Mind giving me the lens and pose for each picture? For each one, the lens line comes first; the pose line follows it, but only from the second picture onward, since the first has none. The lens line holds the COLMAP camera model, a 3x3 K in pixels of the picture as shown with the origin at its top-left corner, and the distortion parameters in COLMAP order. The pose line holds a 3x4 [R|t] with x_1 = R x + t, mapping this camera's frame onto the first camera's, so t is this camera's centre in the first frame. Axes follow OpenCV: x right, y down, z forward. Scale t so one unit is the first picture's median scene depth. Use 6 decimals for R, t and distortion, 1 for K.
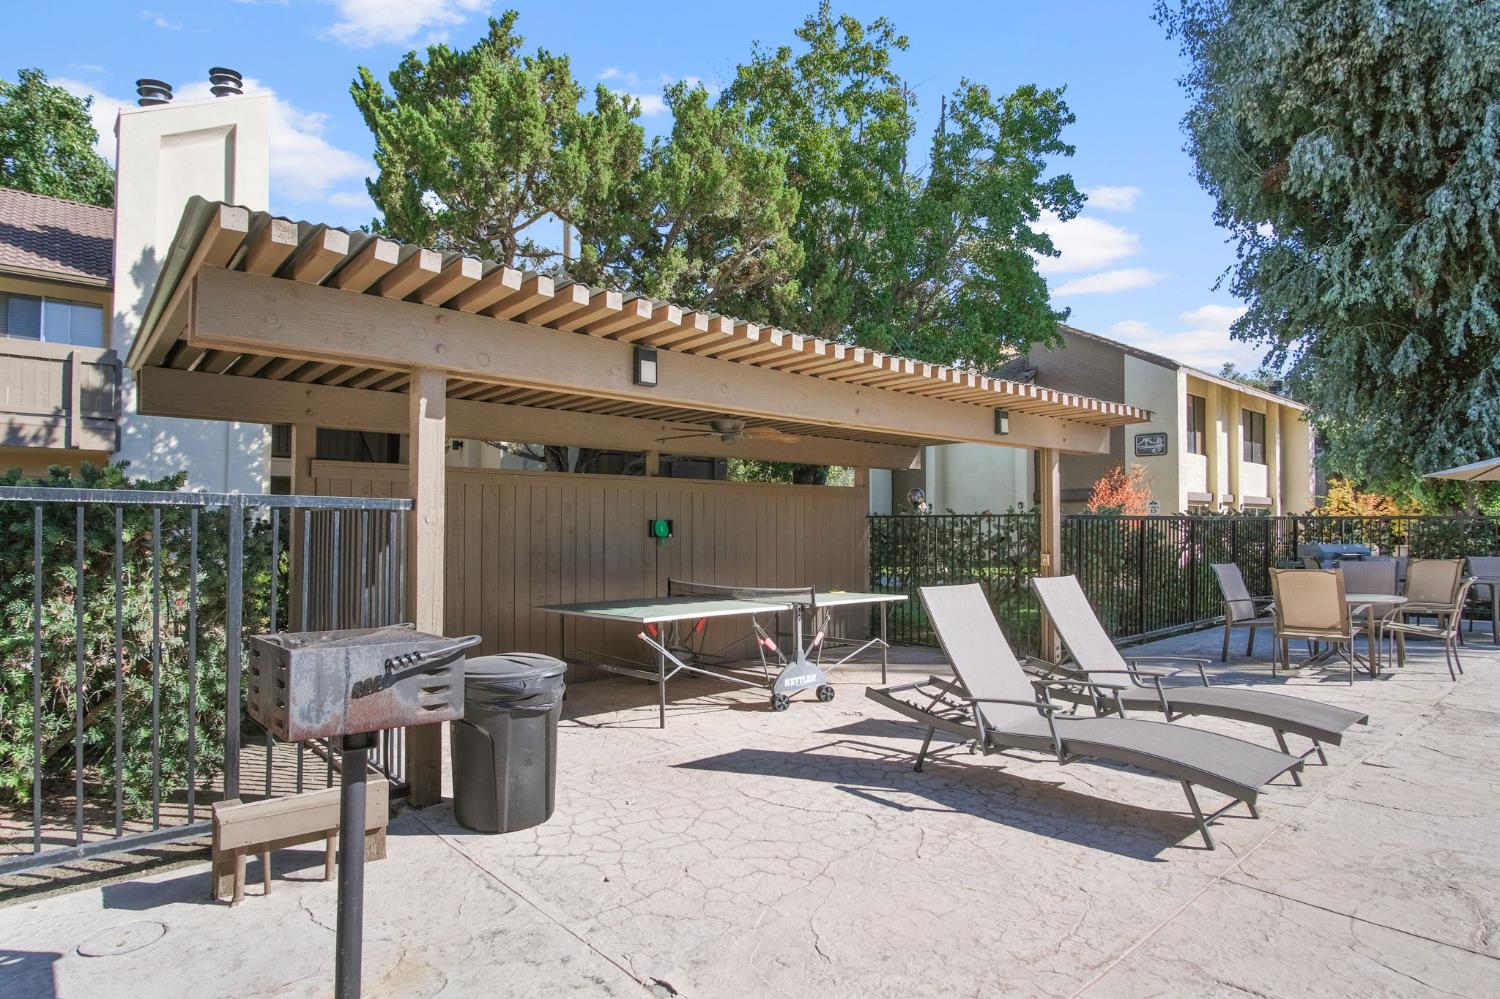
lens RADIAL K [[803.3, 0, 749.3], [0, 803.3, 500.6], [0, 0, 1]] dist [-0.000637, 0.003552]
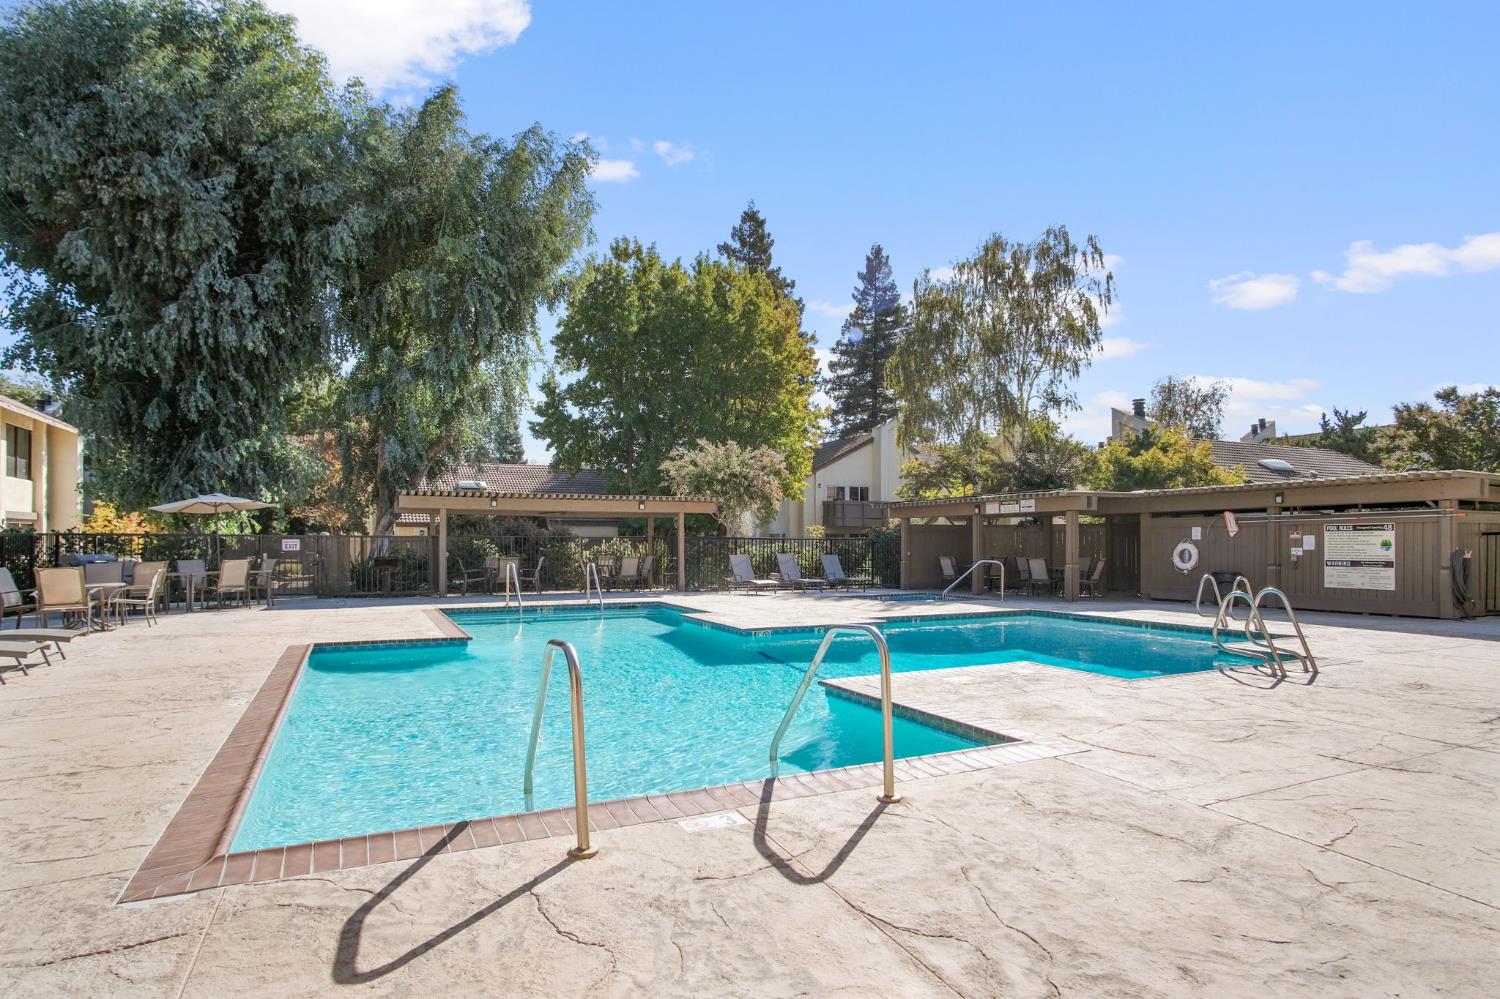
lens RADIAL K [[803.3, 0, 748.2], [0, 803.3, 532.3], [0, 0, 1]] dist [-0.000637, 0.003552]
pose [[0.266332, 0.009892, 0.963831, -0.228265], [-0.029650, 0.999558, -0.002065, -0.010538], [-0.963425, -0.028028, 0.266508, -0.348847]]
